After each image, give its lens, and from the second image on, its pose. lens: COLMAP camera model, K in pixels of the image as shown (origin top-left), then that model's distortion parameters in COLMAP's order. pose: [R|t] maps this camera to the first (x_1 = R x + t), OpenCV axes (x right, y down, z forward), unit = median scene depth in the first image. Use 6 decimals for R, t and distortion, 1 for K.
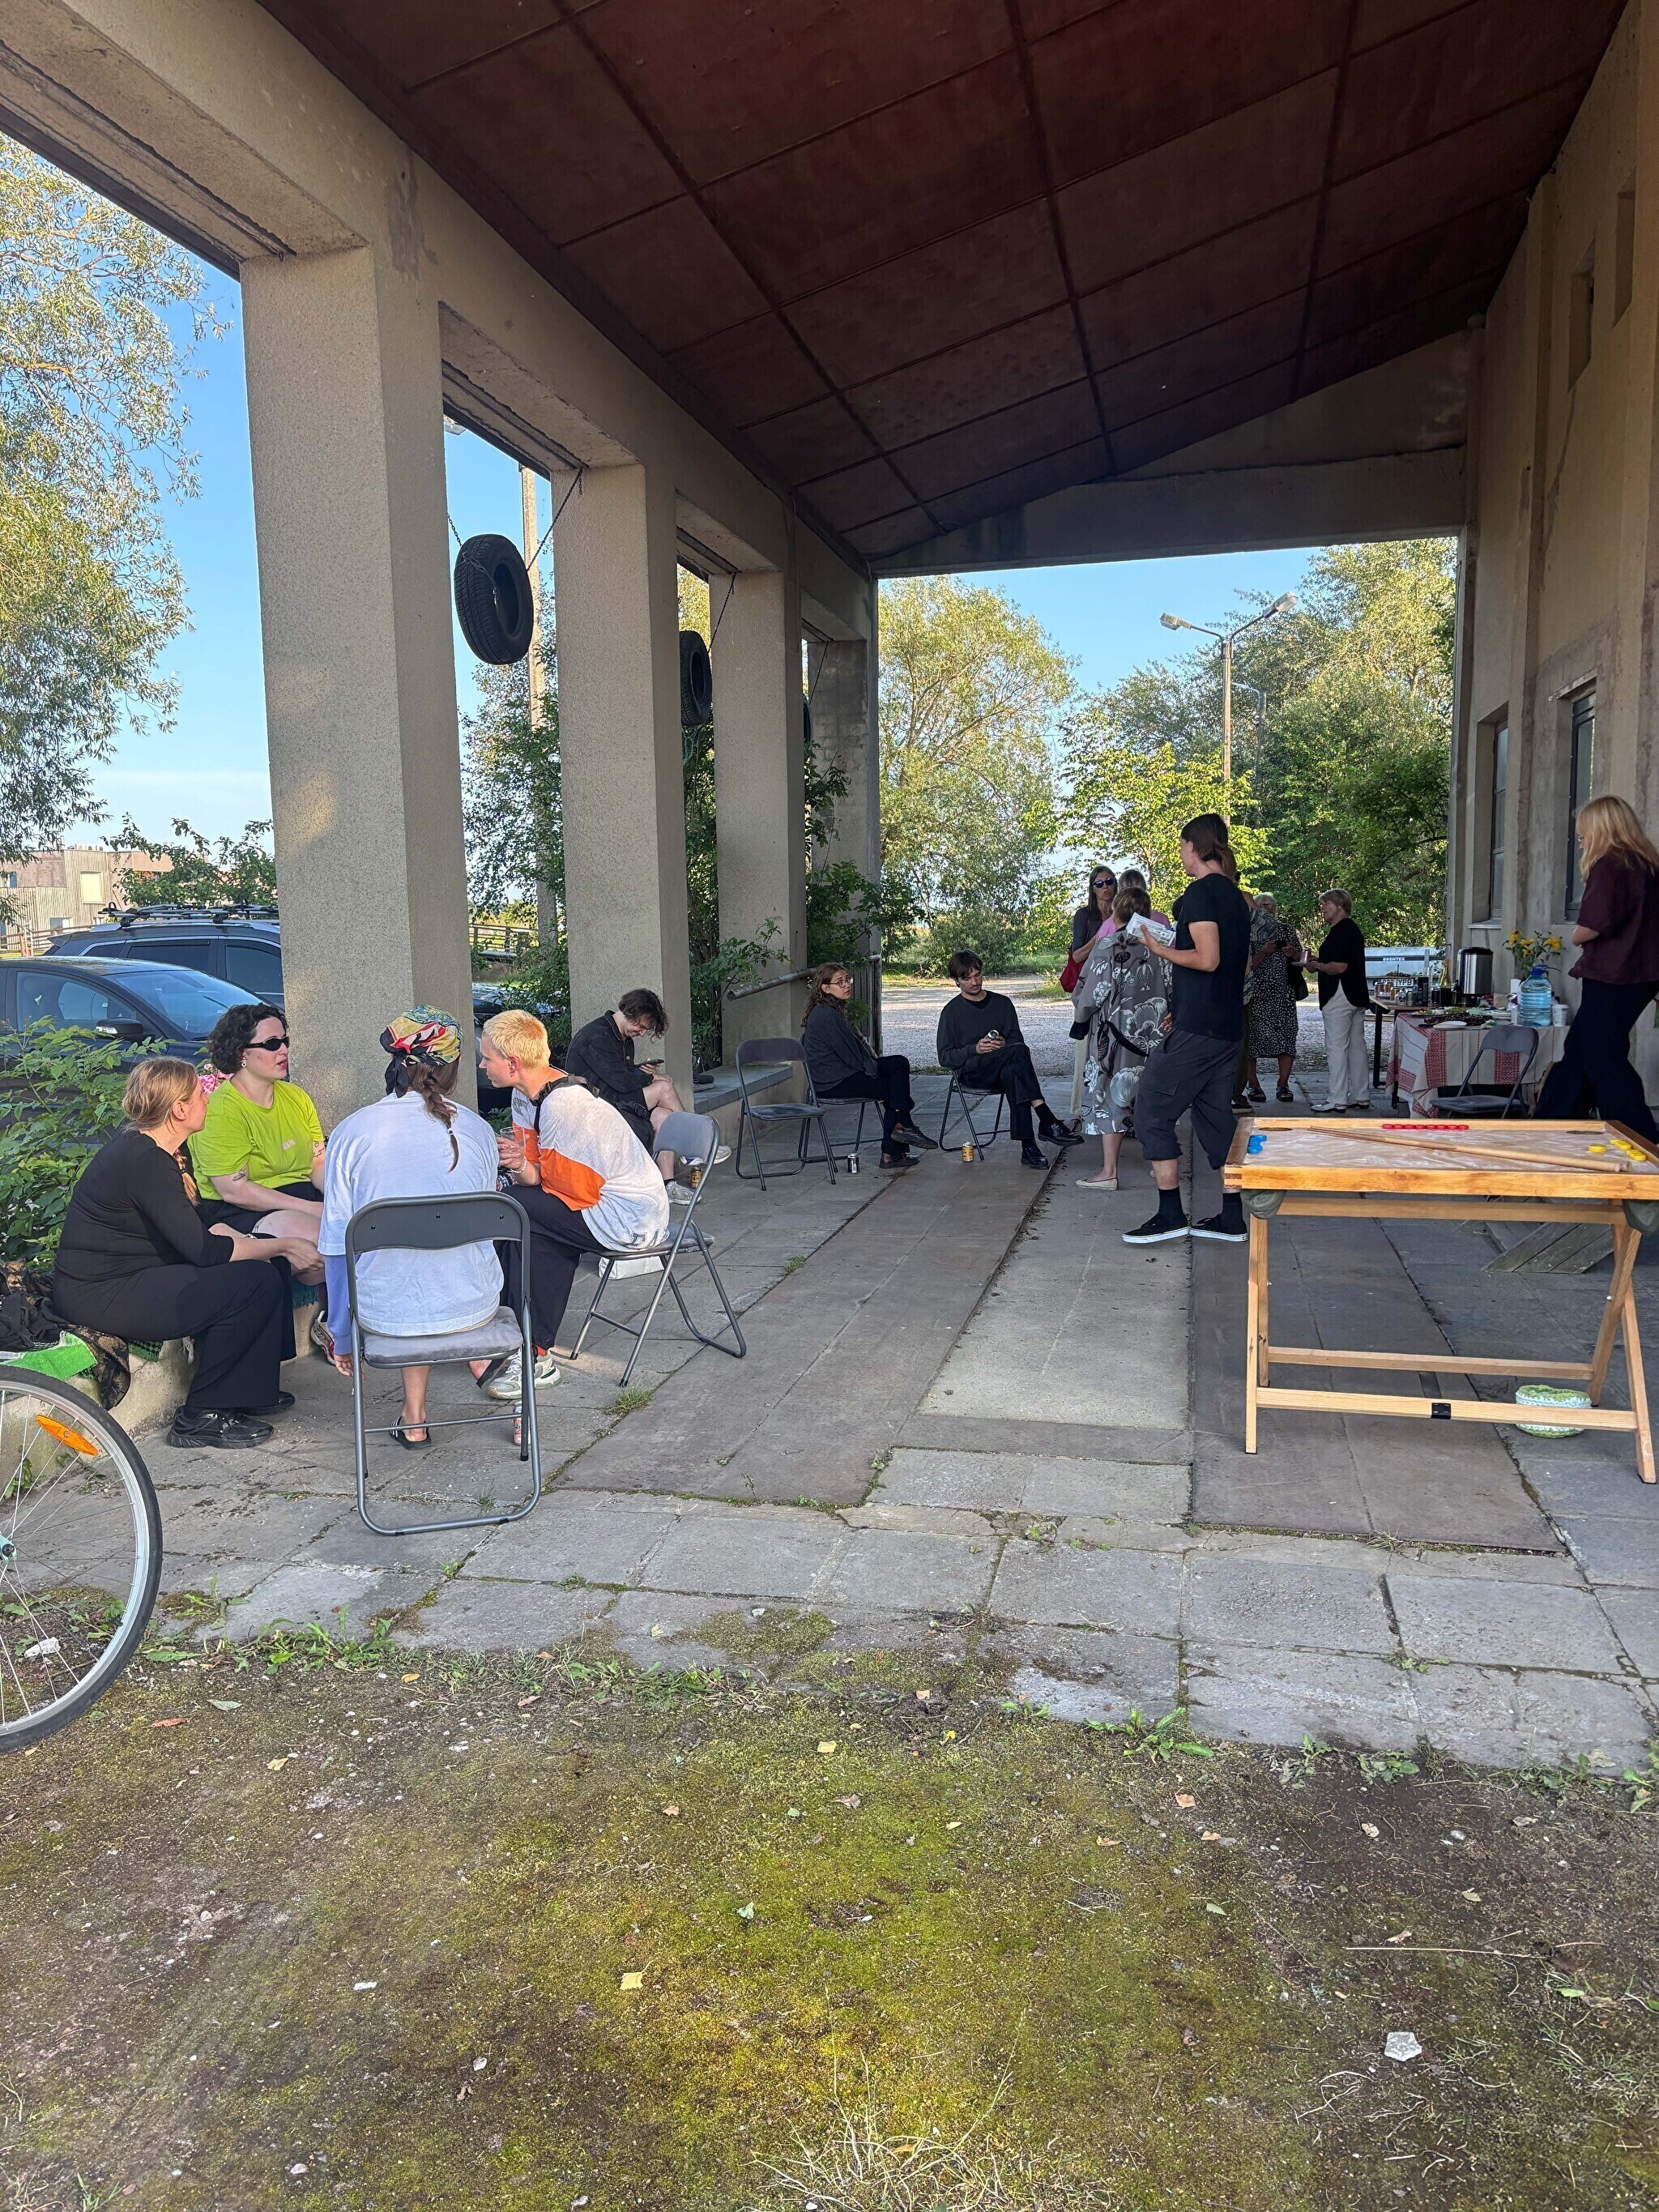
lens RADIAL K [[1697.2, 0, 829.5], [0, 1697.2, 1106.0], [0, 0, 1]] dist [0.012434, 0.004796]
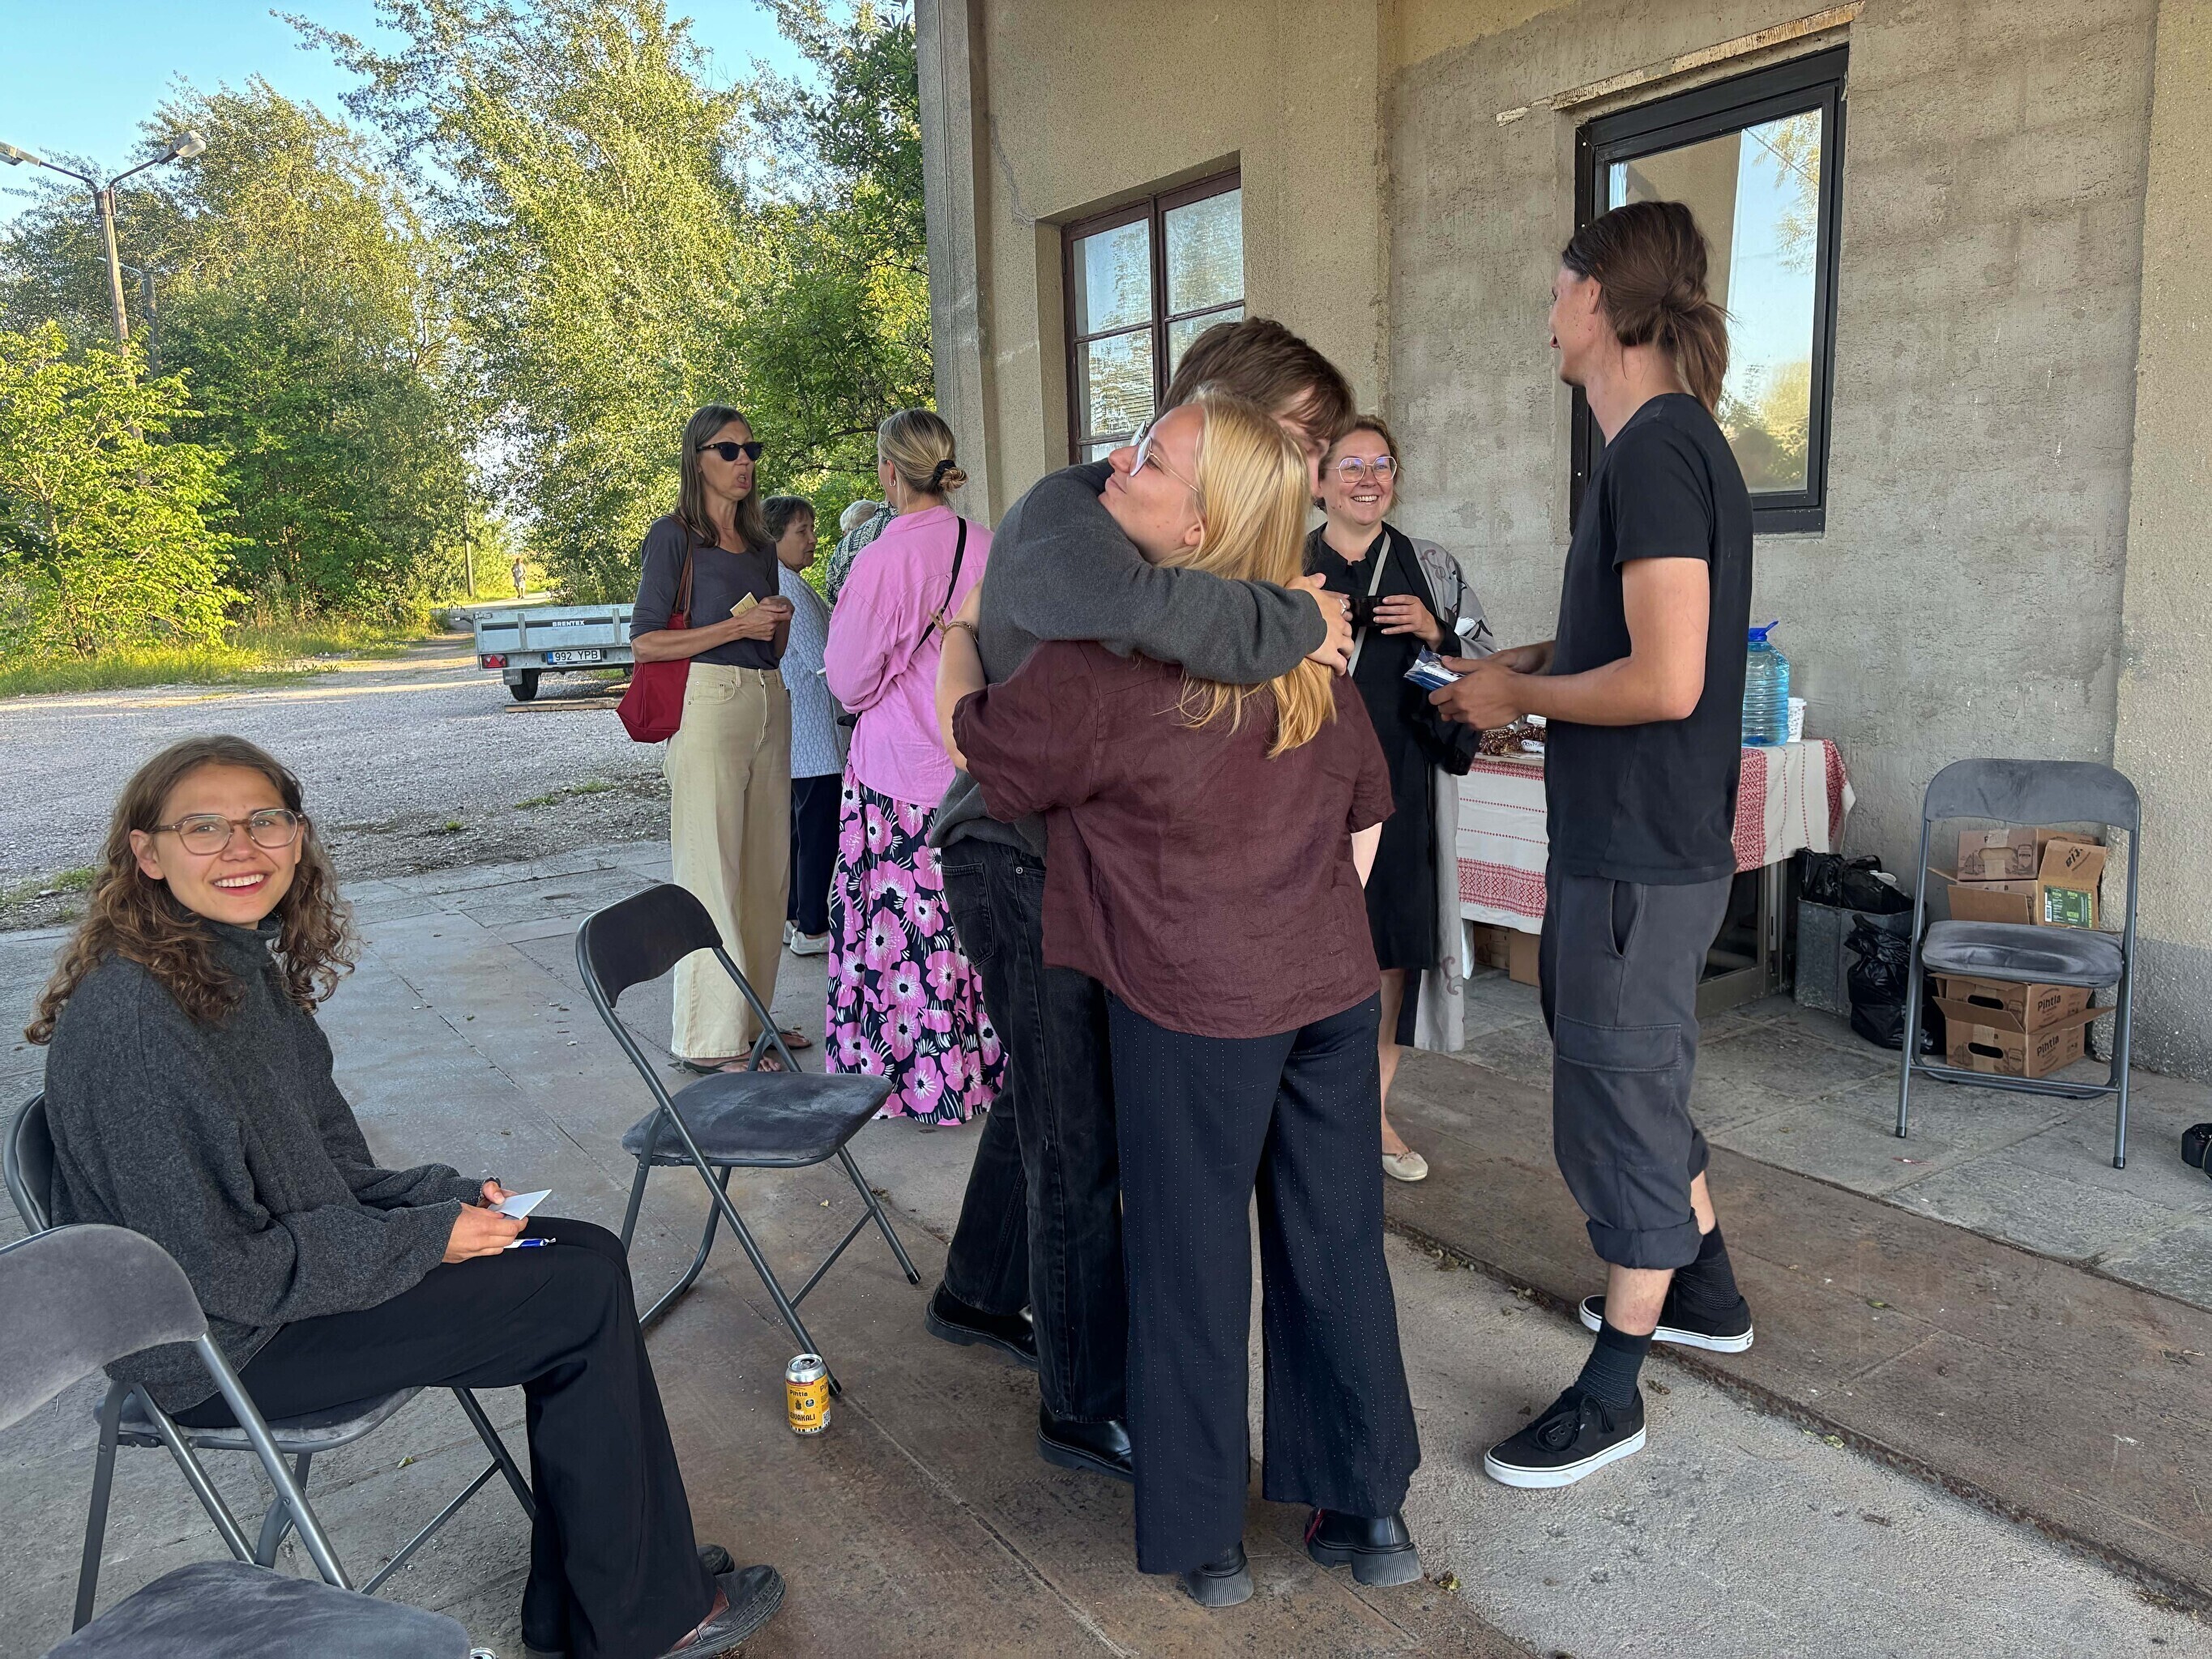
lens RADIAL K [[1697.2, 0, 1106.0], [0, 1697.2, 829.5], [0, 0, 1]] dist [0.012434, 0.004796]
pose [[0.701712, -0.139782, 0.698614, -0.020745], [0.110025, 0.990062, 0.087584, -0.038788], [-0.703914, 0.015406, 0.710118, 0.337274]]
